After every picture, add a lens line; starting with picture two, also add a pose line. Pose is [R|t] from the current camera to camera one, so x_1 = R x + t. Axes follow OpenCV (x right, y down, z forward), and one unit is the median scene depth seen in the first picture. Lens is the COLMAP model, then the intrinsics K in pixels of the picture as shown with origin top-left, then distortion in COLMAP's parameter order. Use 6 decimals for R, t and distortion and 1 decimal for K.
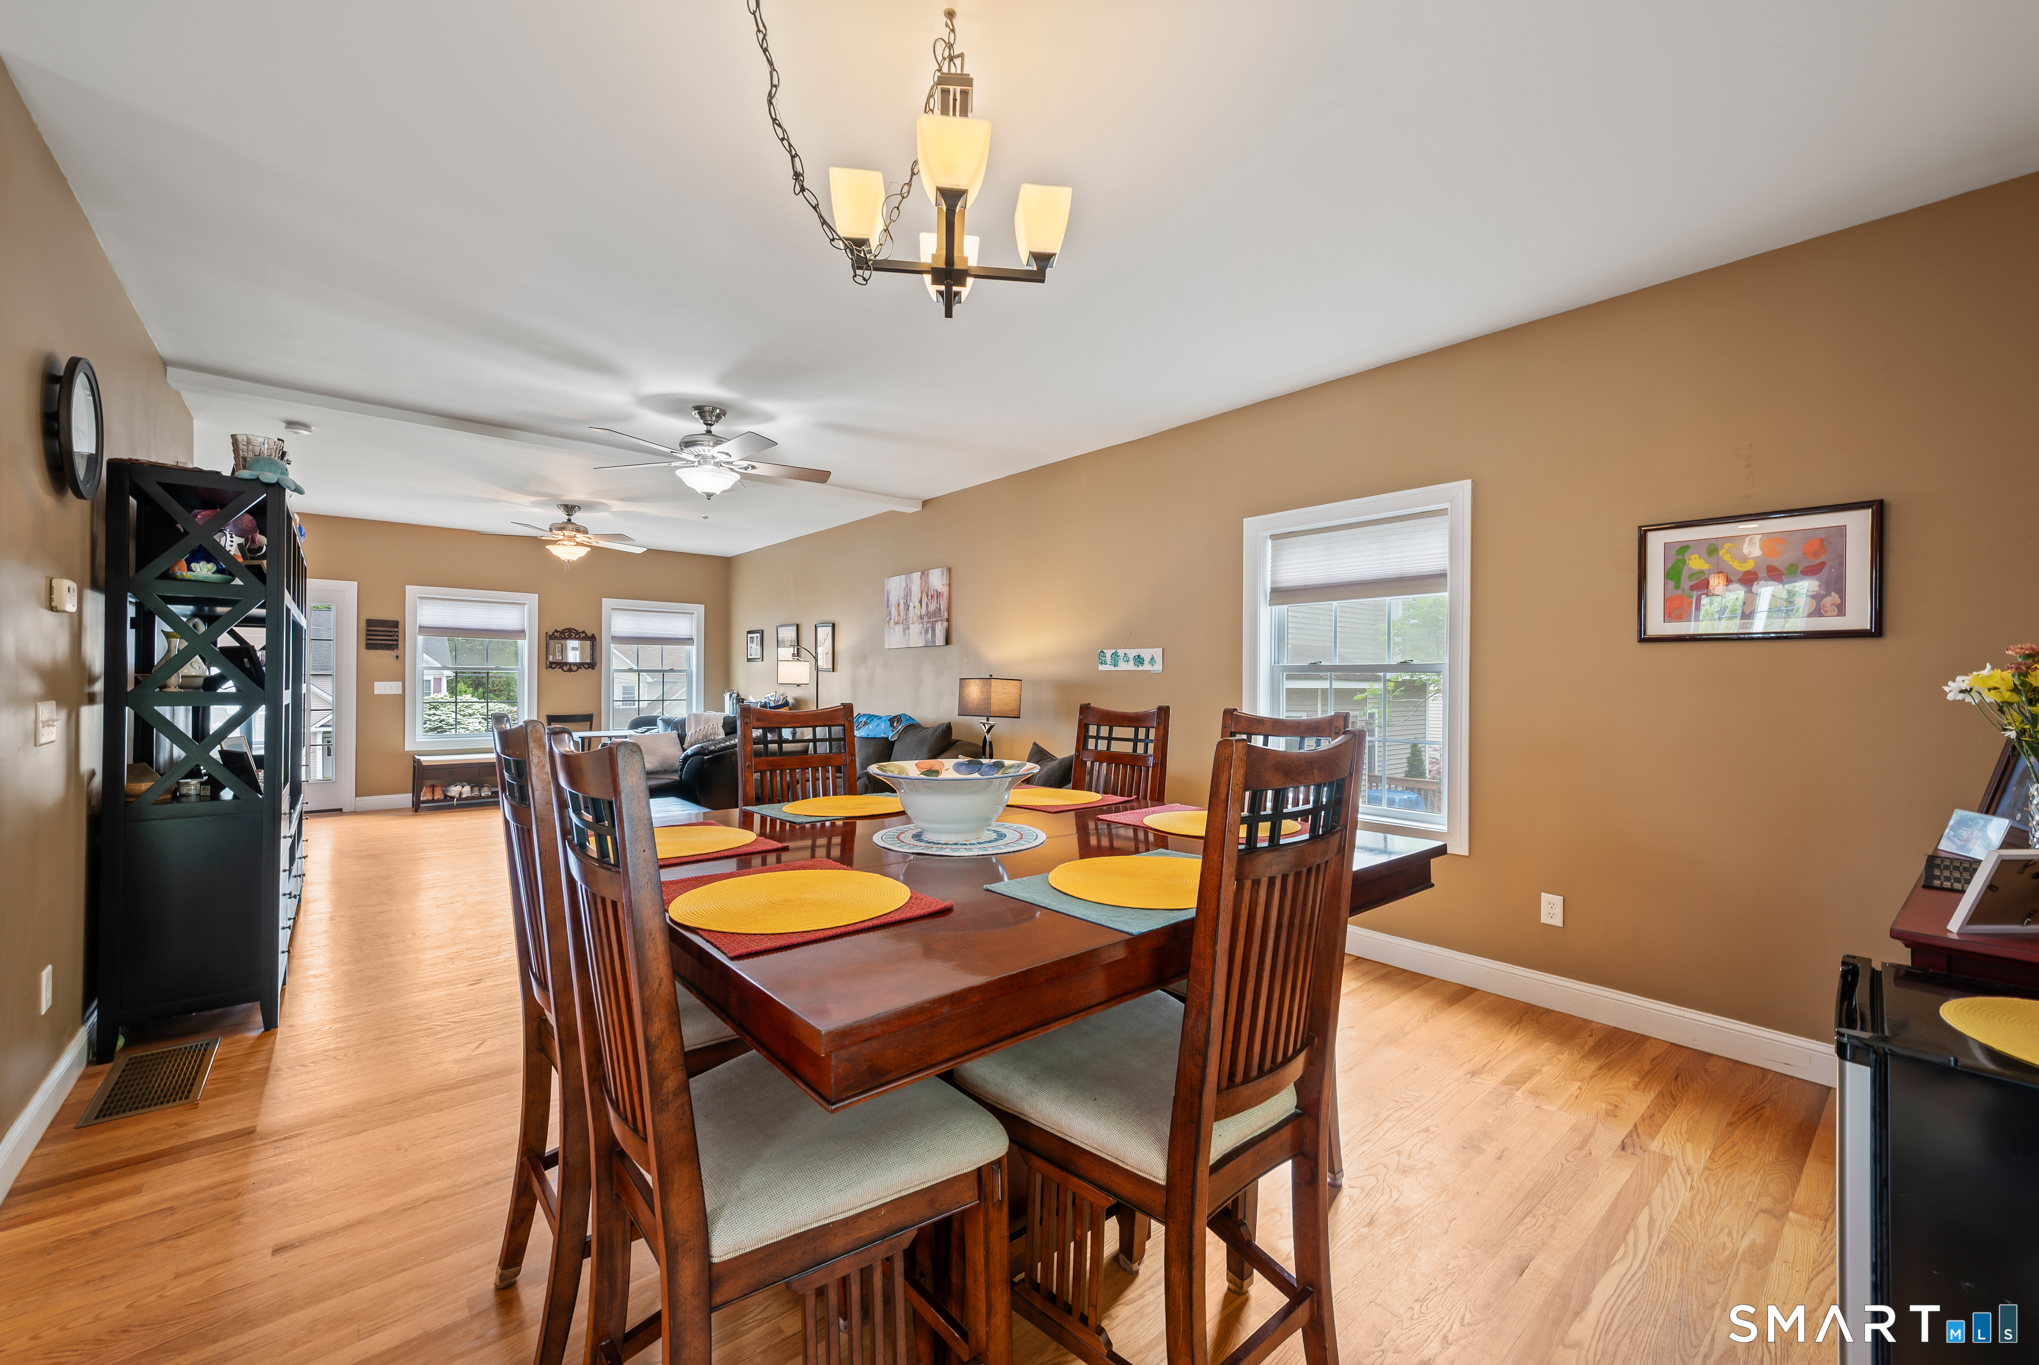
lens RADIAL K [[801.7, 0, 1008.8], [0, 801.7, 678.0], [0, 0, 1]] dist [-0.008745, 0.001120]
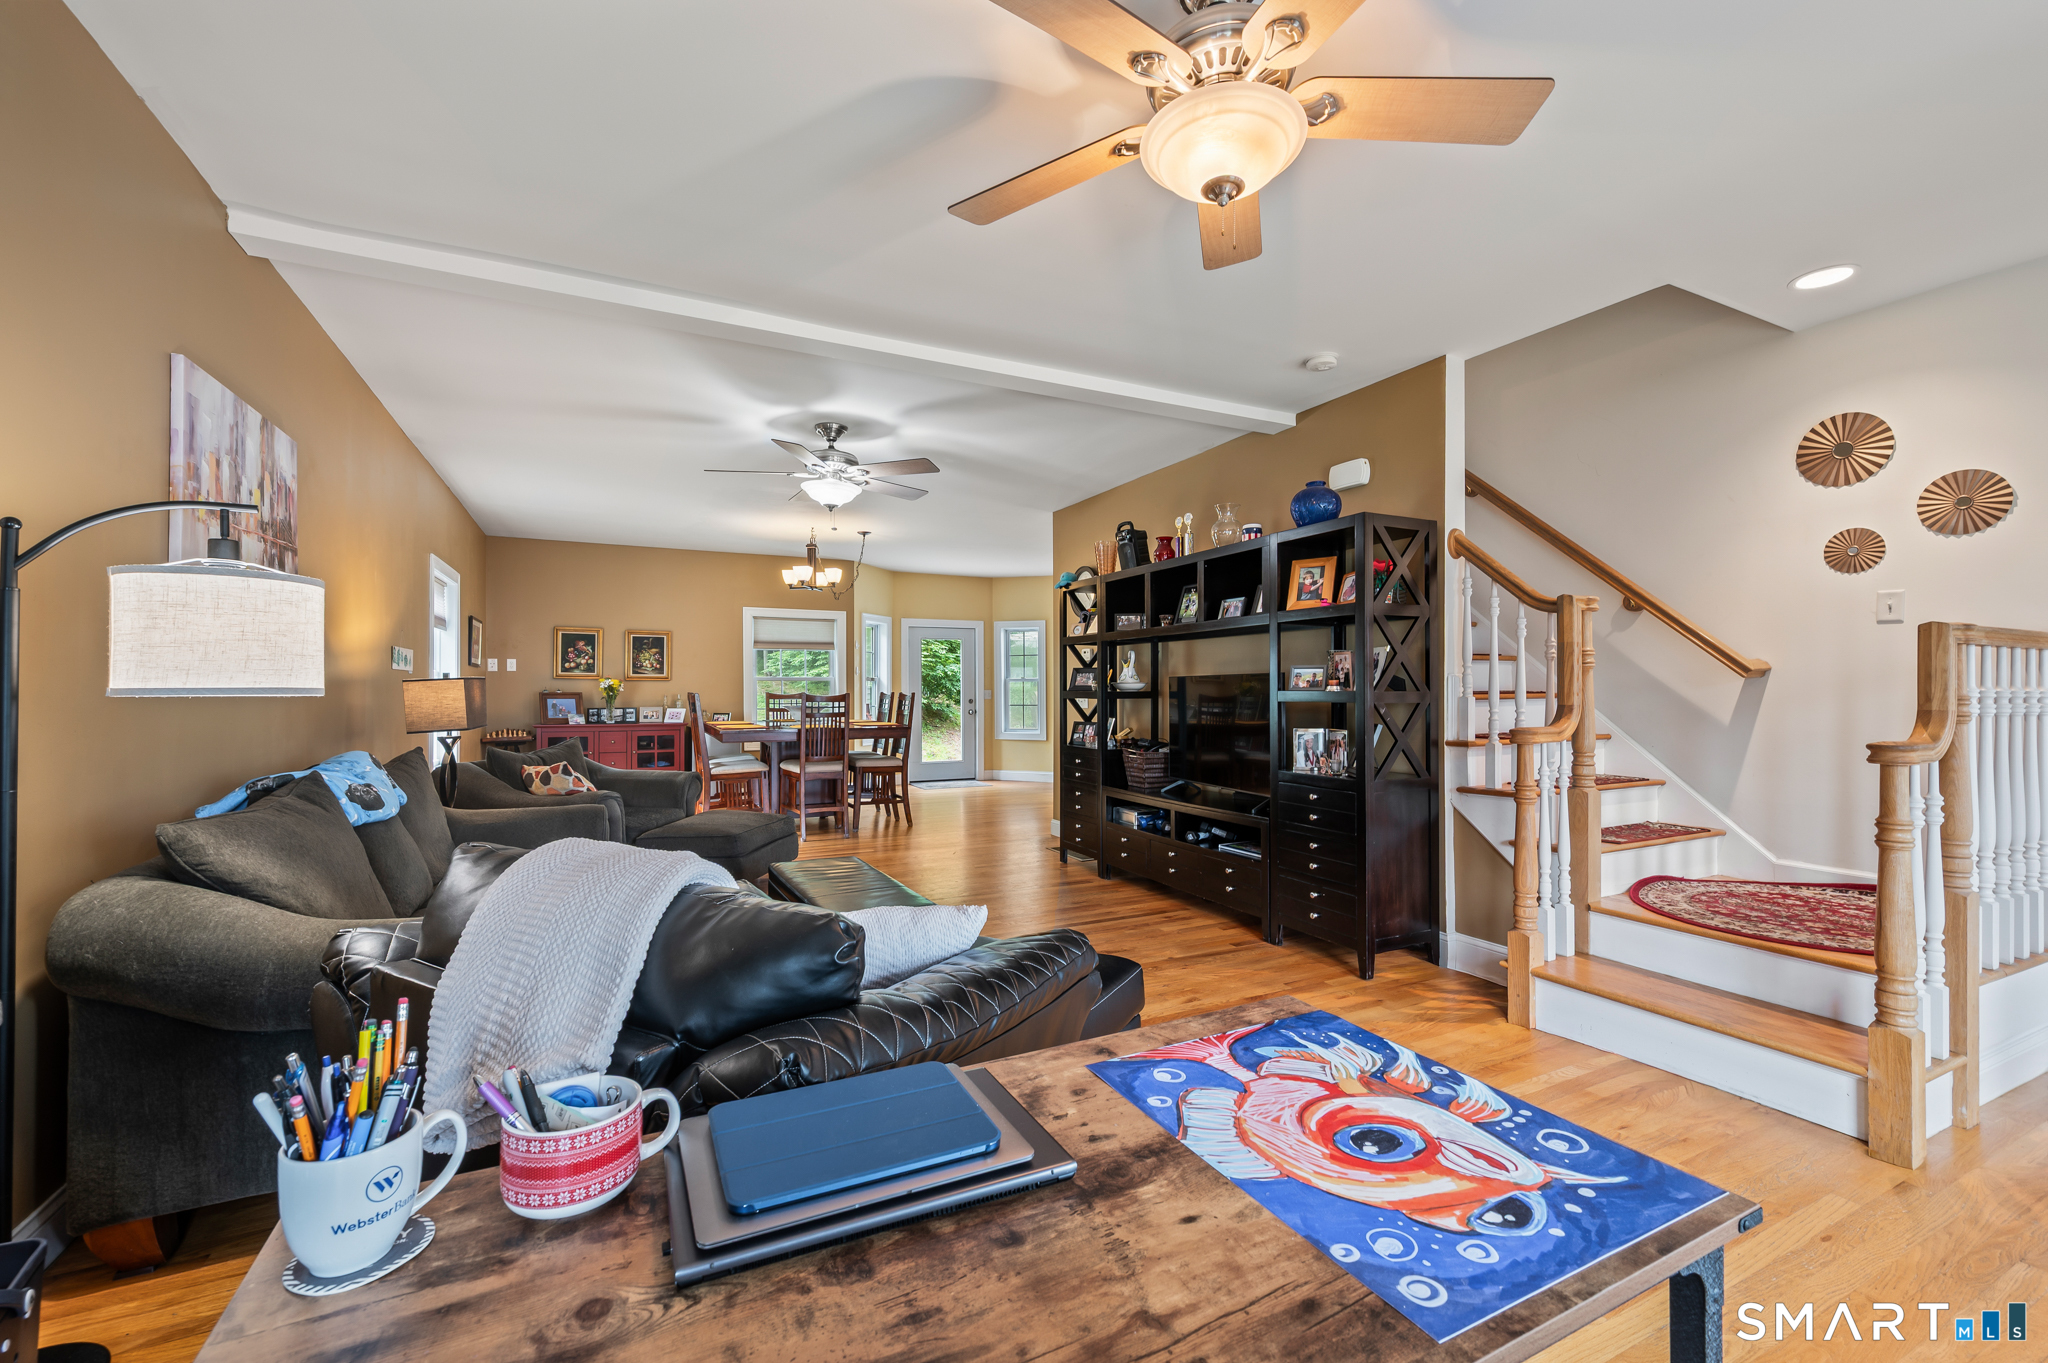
lens RADIAL K [[822.8, 0, 999.8], [0, 822.8, 687.3], [0, 0, 1]] dist [-0.002062, 0.000594]
pose [[-0.968143, -0.002815, 0.250381, -0.768301], [-0.002793, 0.999996, 0.000442, 0.007486], [-0.250382, -0.000271, -0.968147, 1.737476]]
